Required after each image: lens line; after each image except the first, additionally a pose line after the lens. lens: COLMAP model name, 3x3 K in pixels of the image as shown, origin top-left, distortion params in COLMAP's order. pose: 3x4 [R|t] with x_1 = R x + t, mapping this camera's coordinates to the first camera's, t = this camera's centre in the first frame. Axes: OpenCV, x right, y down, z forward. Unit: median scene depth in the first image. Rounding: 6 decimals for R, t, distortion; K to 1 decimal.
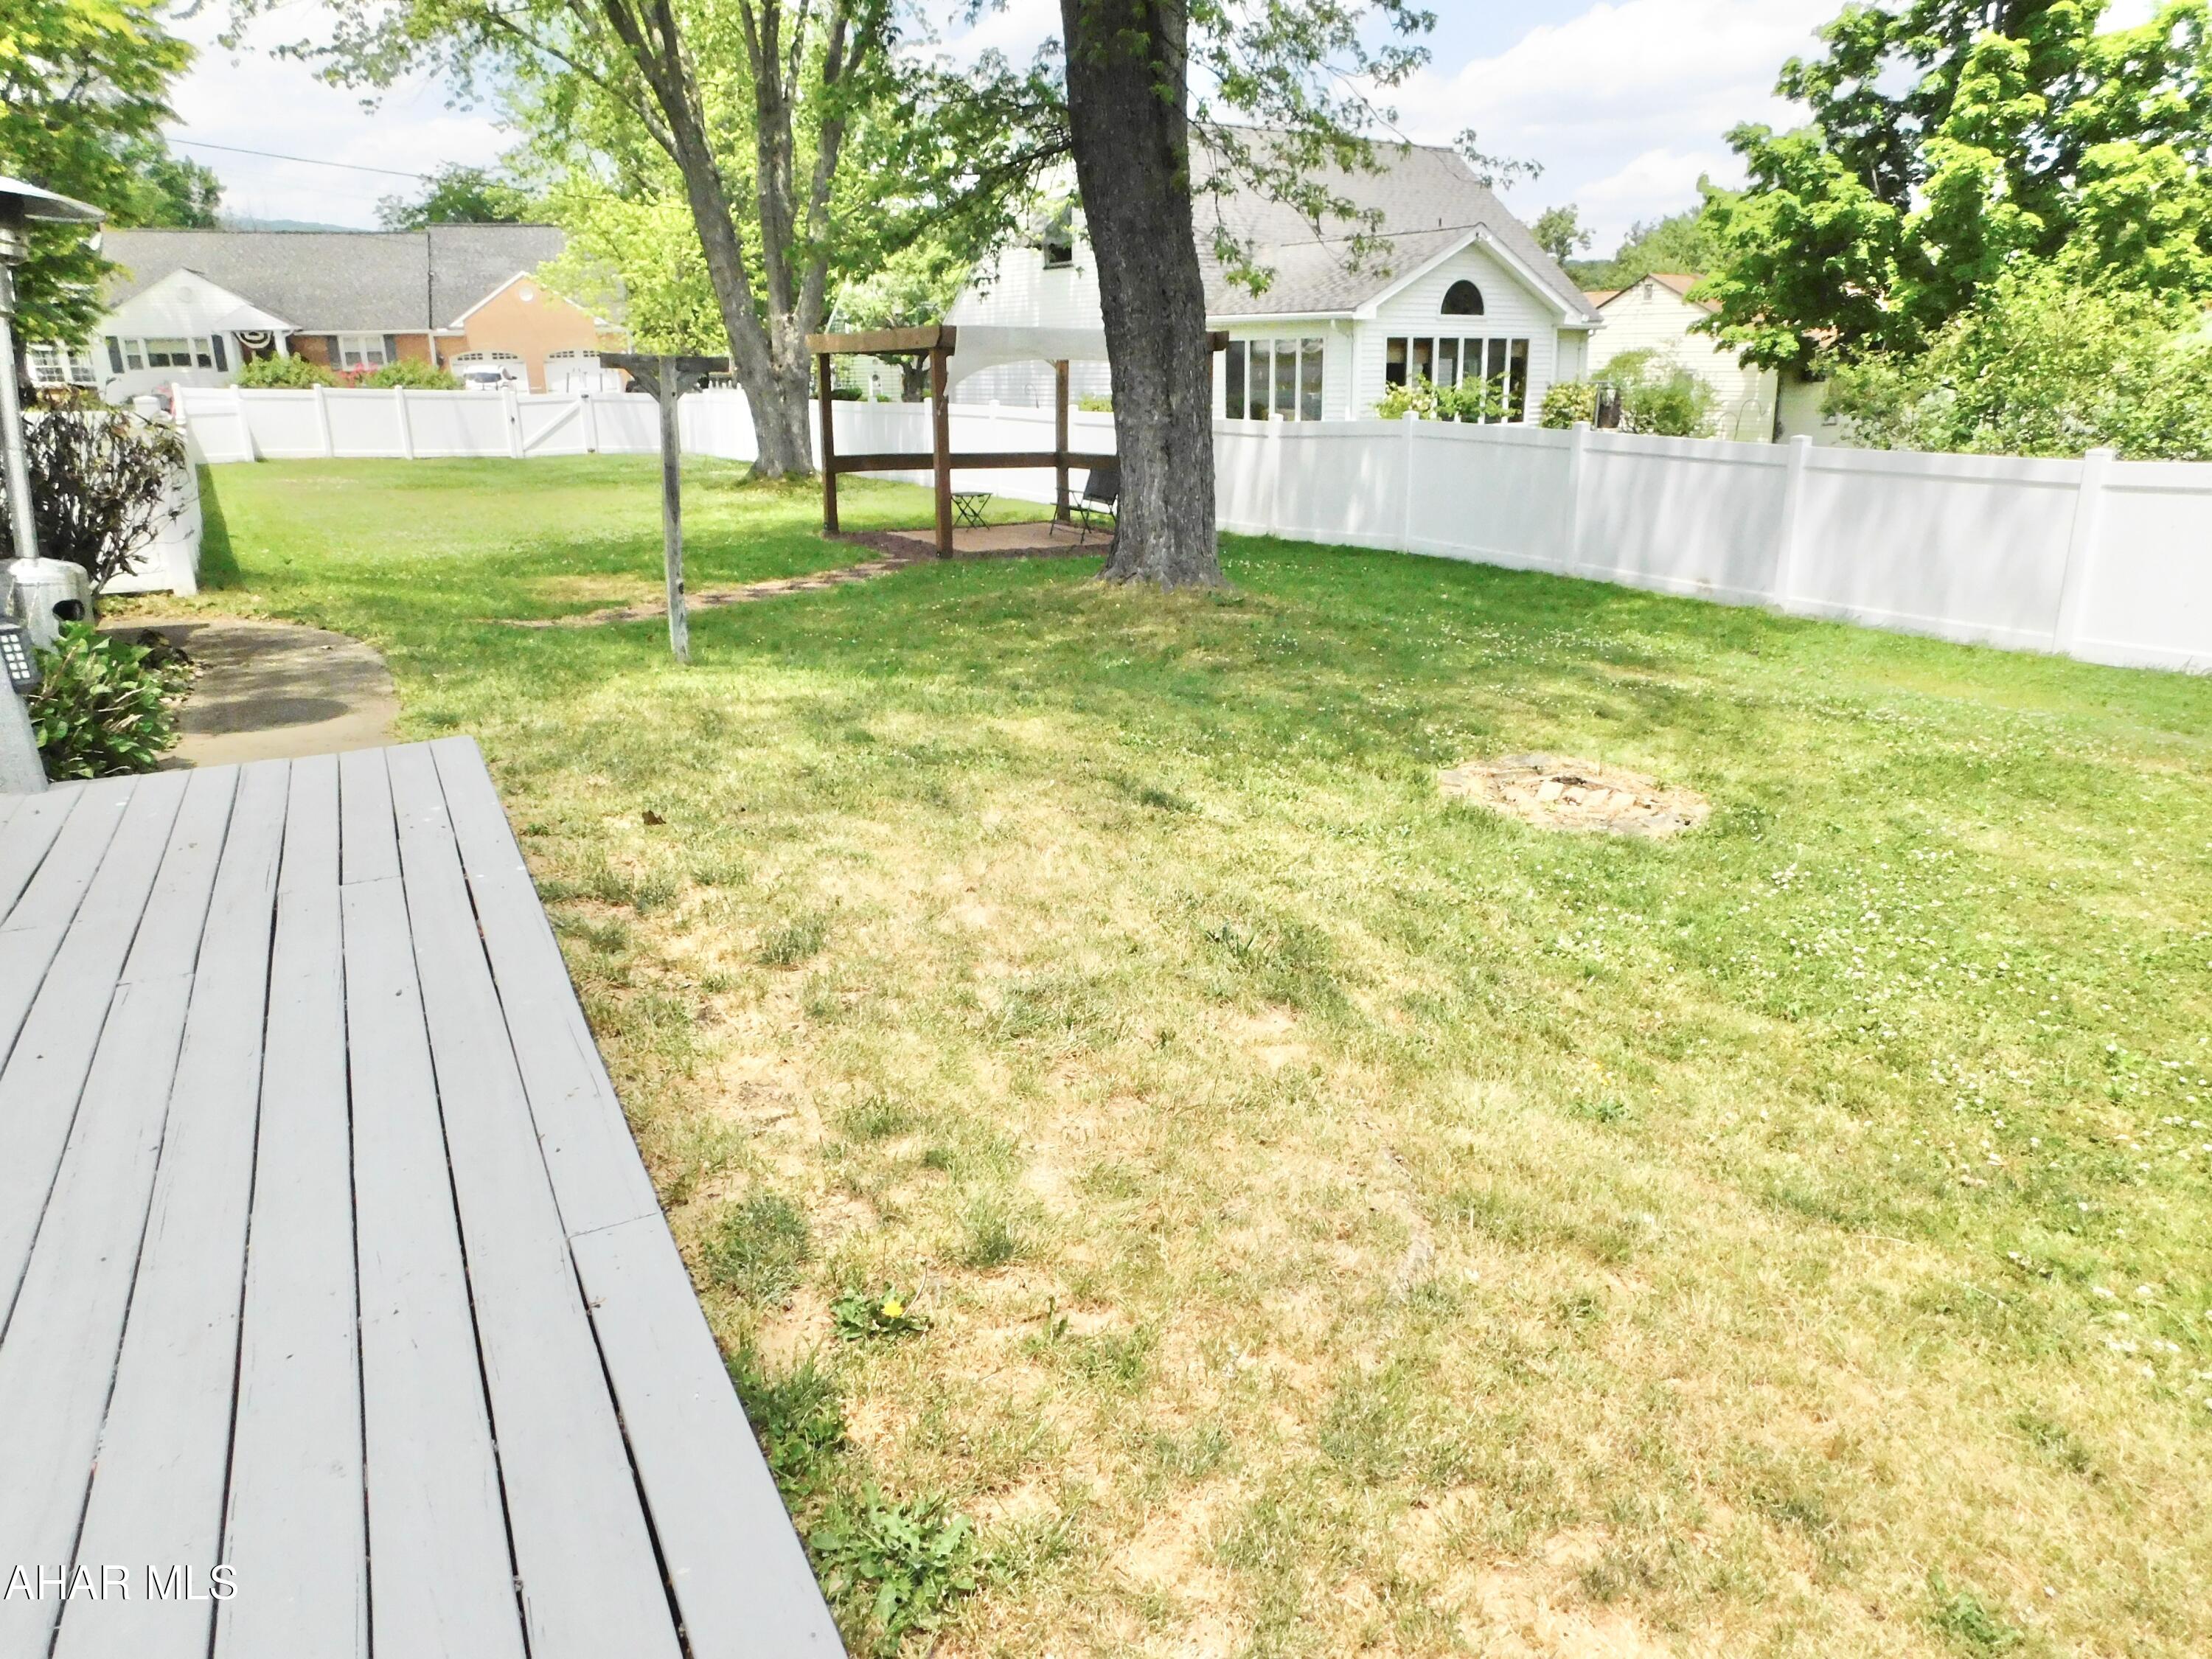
lens RADIAL K [[1437.8, 0, 1106.0], [0, 1437.8, 829.5], [0, 0, 1]] dist [-0.093733, 0.074781]
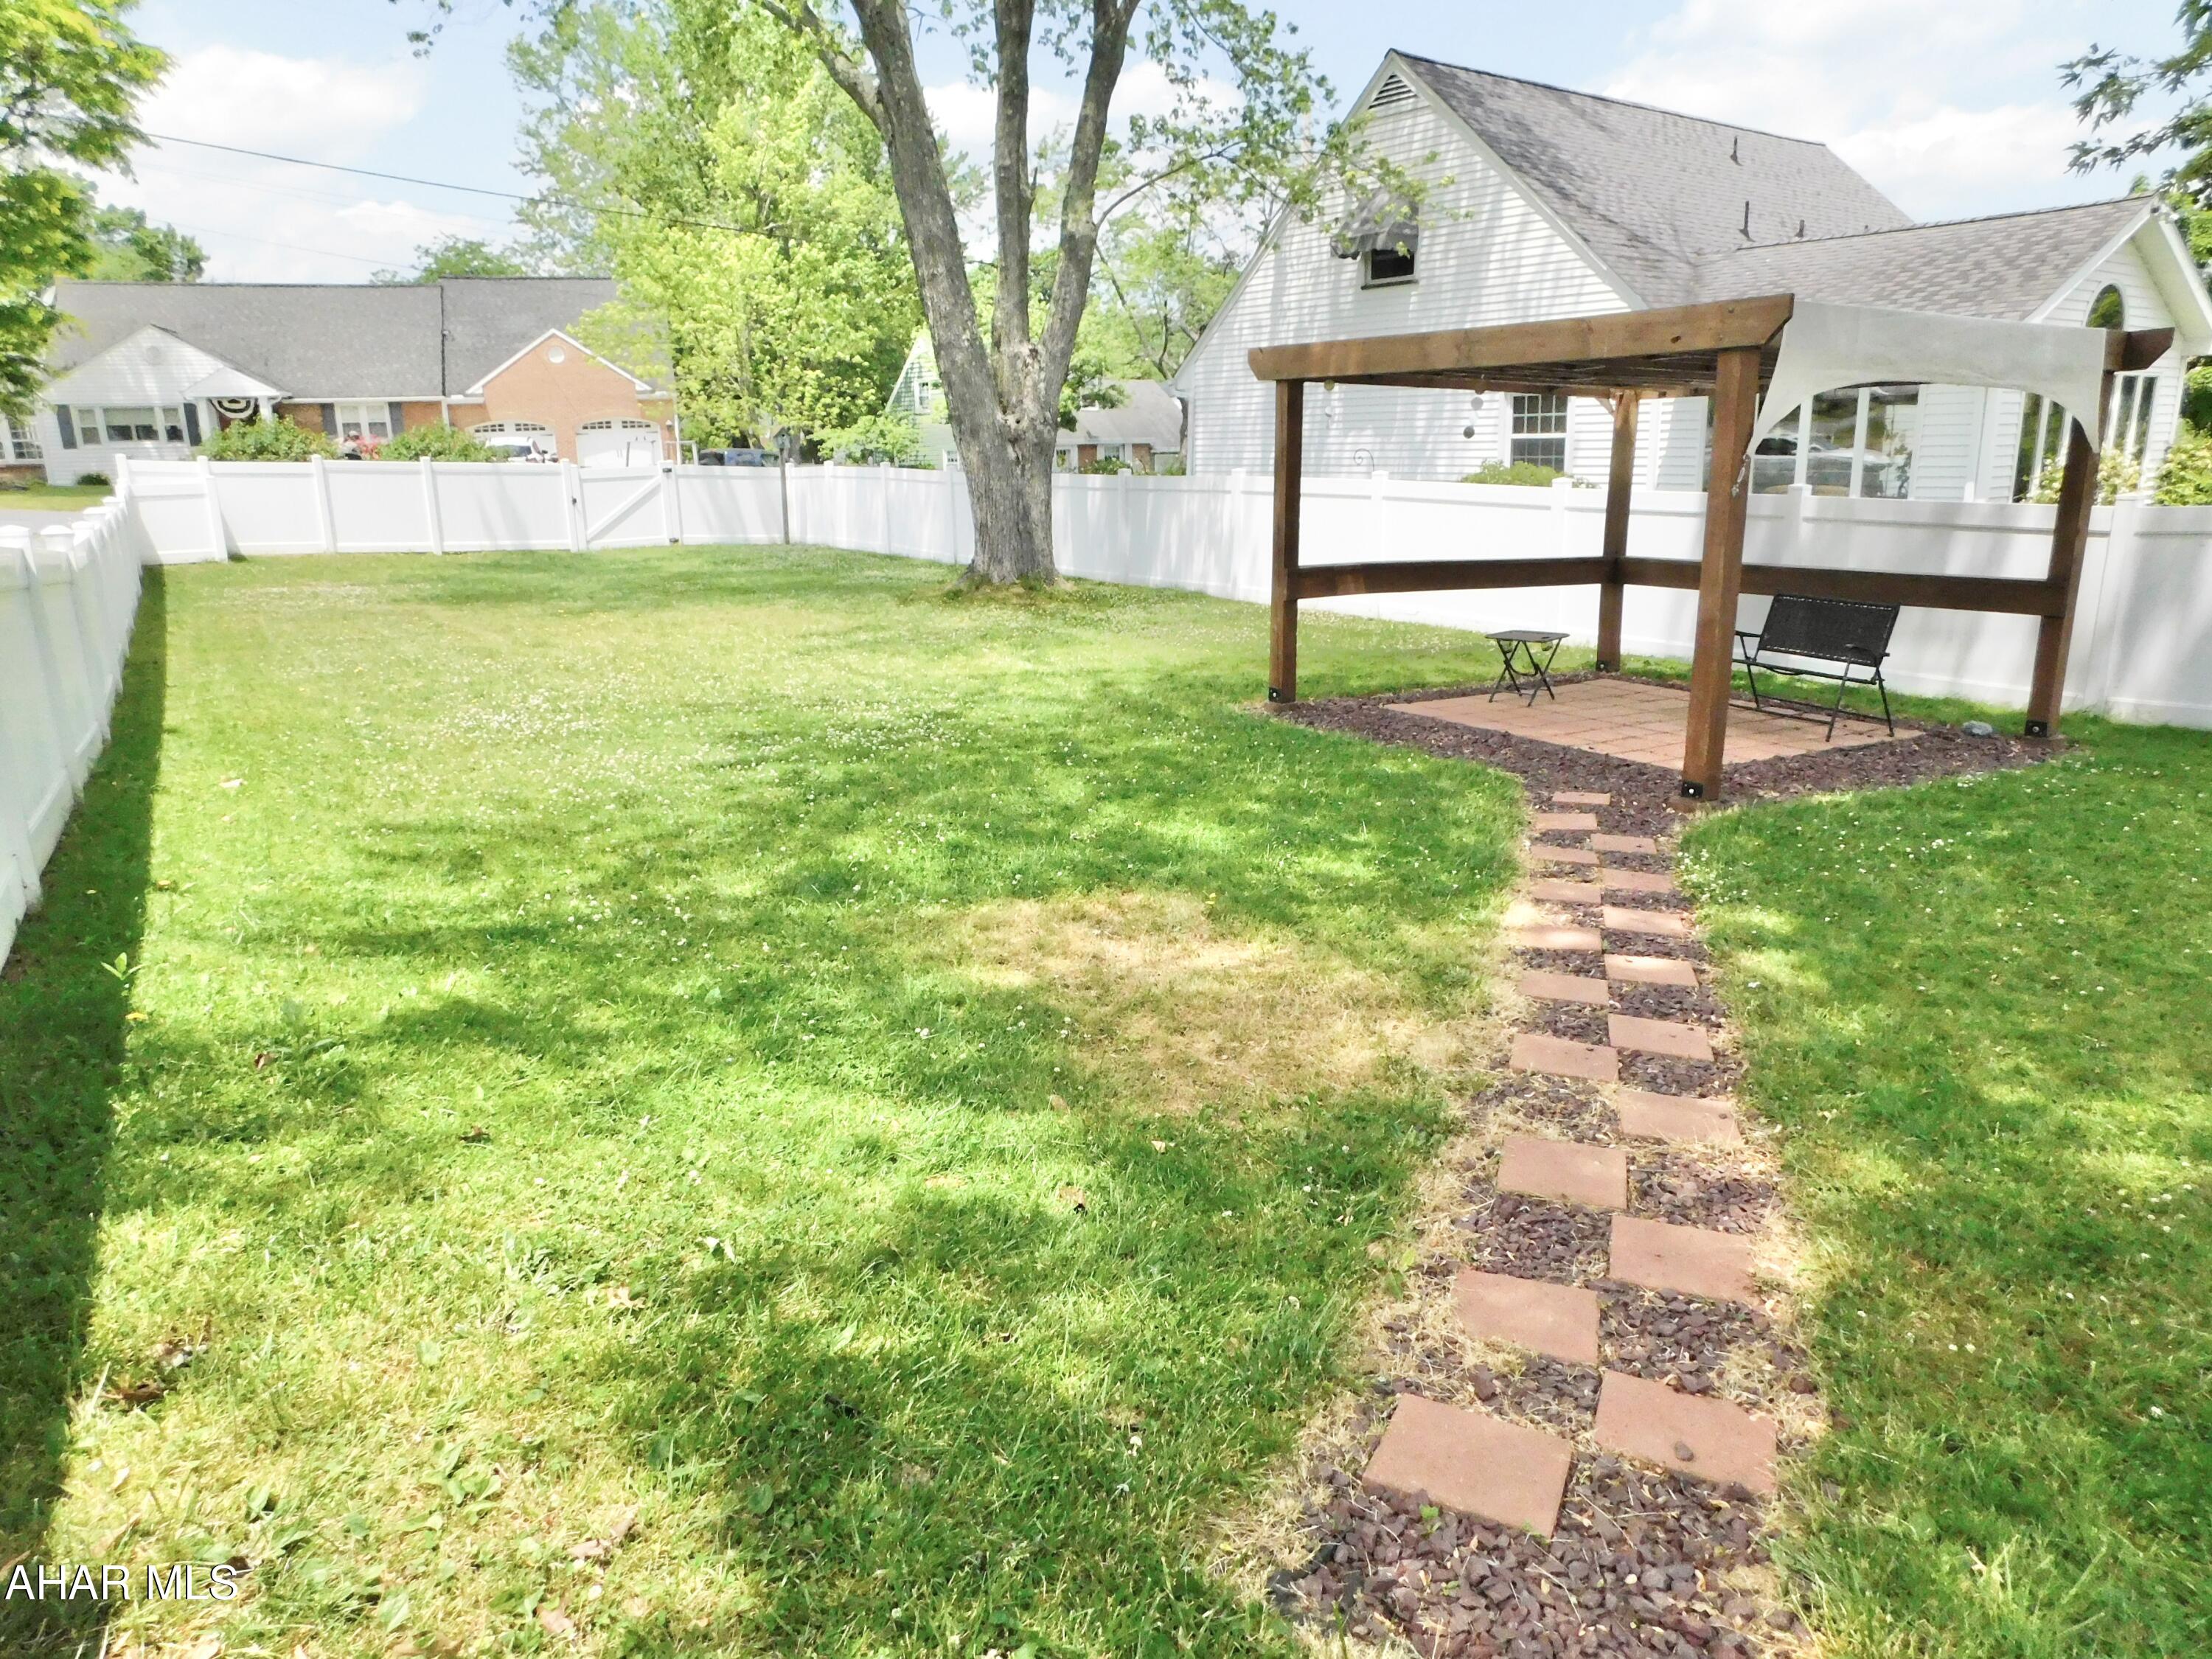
lens RADIAL K [[1493.5, 0, 1106.0], [0, 1493.5, 829.5], [0, 0, 1]] dist [-0.079027, 0.077364]
pose [[0.999955, -0.007960, -0.005107, -0.099408], [0.007640, 0.998170, -0.059982, -0.049121], [0.005576, 0.059940, 0.998186, 0.166584]]
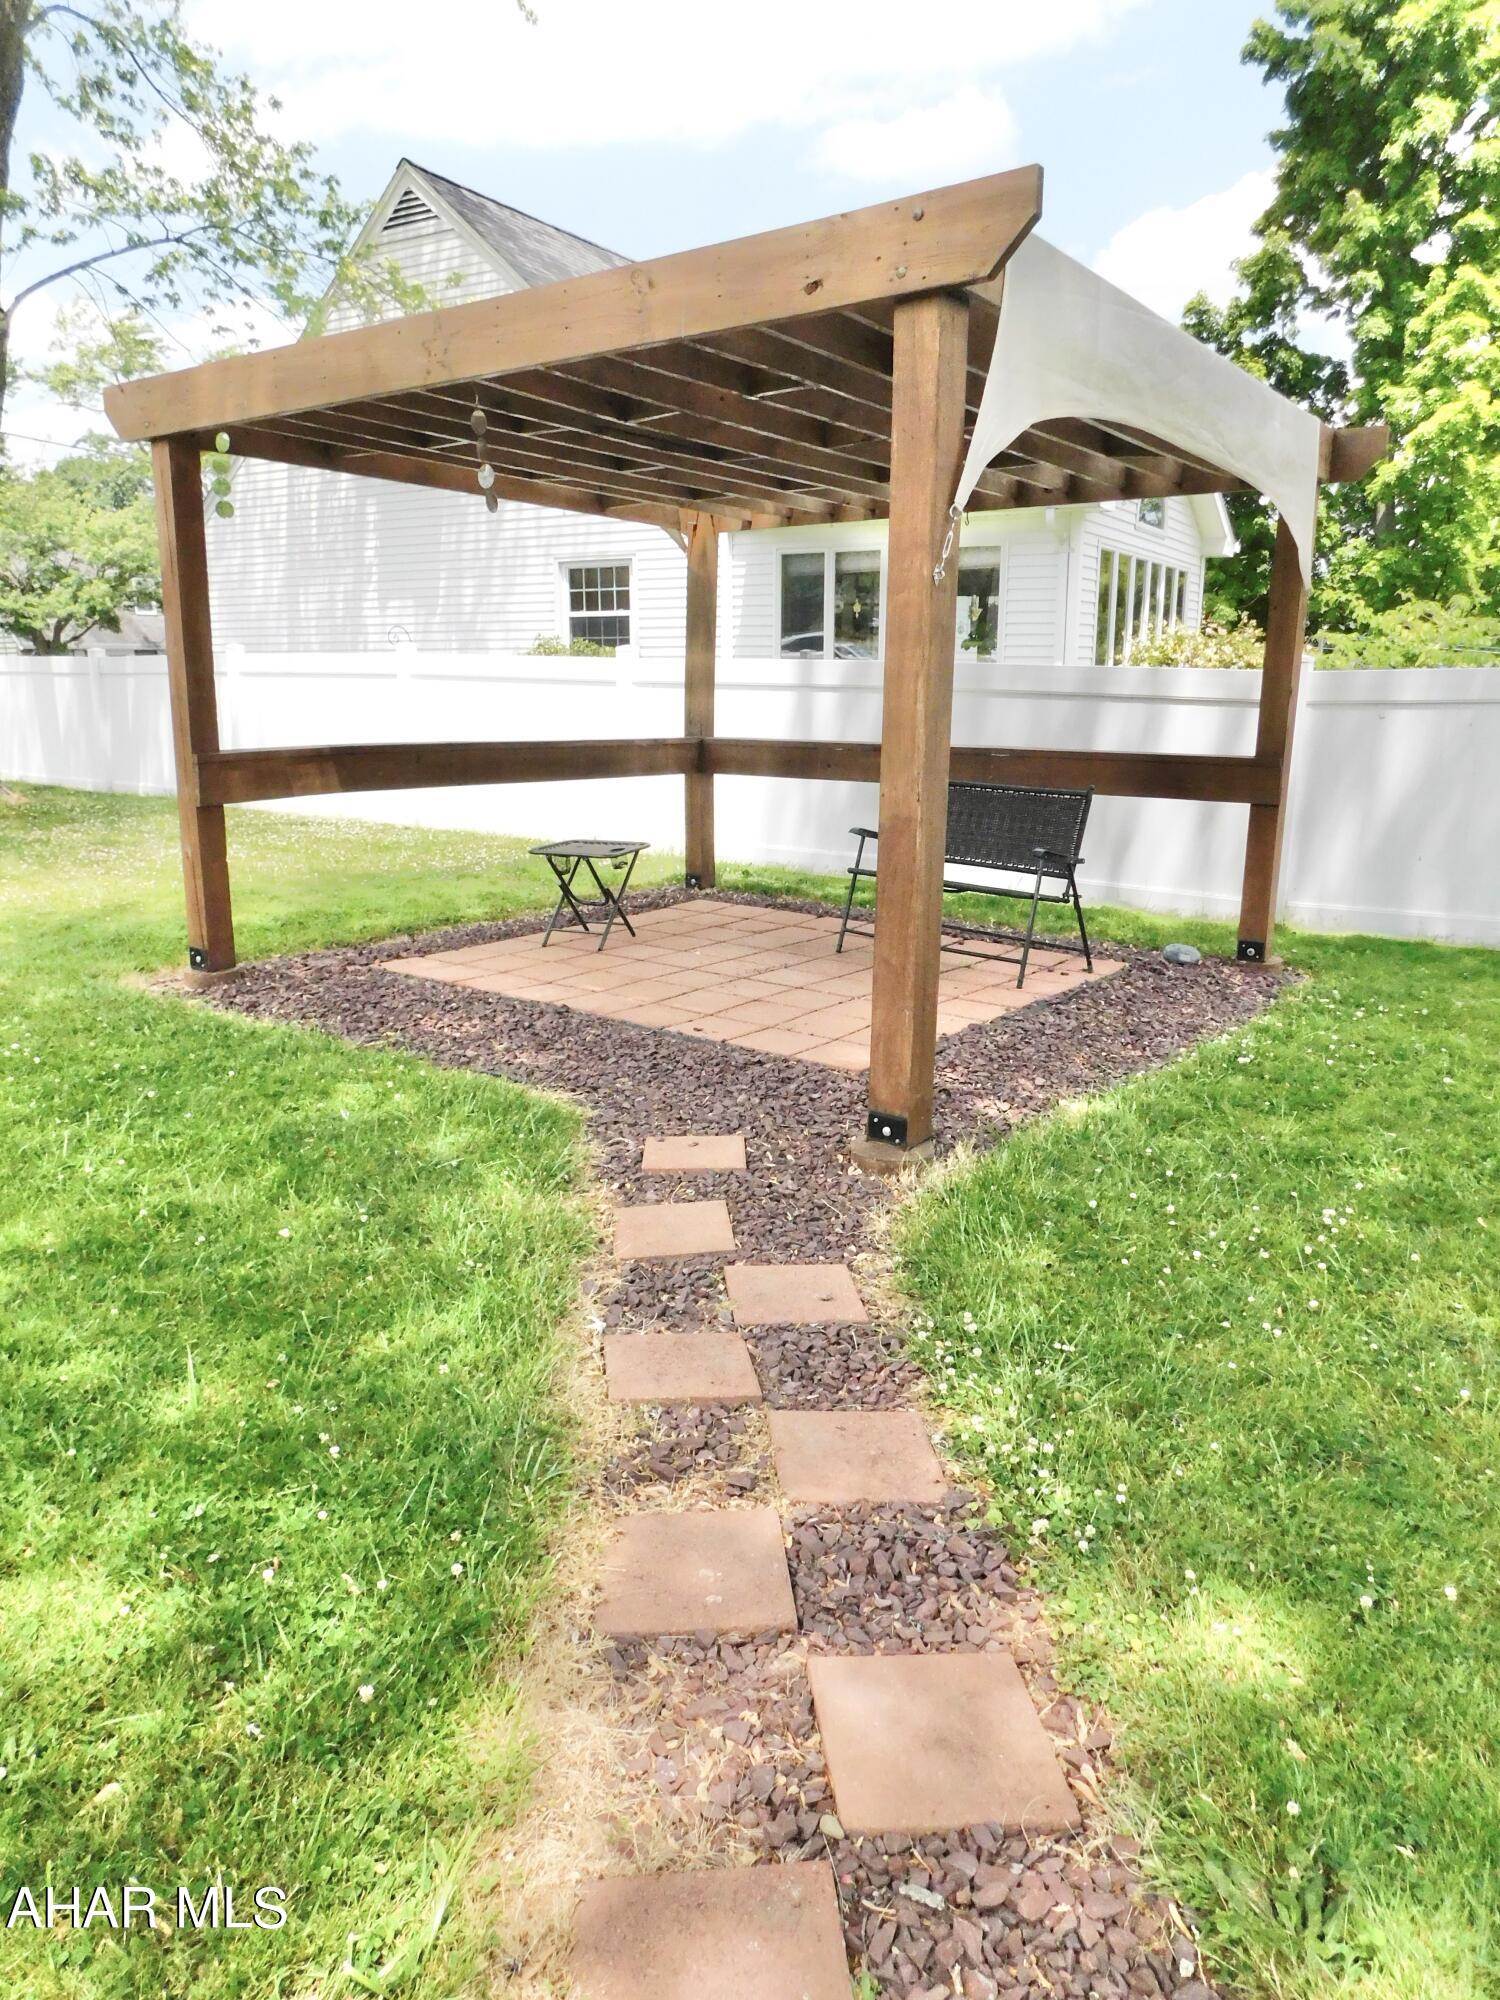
lens RADIAL K [[1300.0, 0, 750.0], [0, 1300.0, 1000.0], [0, 0, 1]] dist [-0.093733, 0.074781]
pose [[0.929853, -0.080224, 0.359078, -0.070544], [0.102564, 0.993772, -0.043569, -0.068263], [-0.353346, 0.077341, 0.932290, 0.259764]]
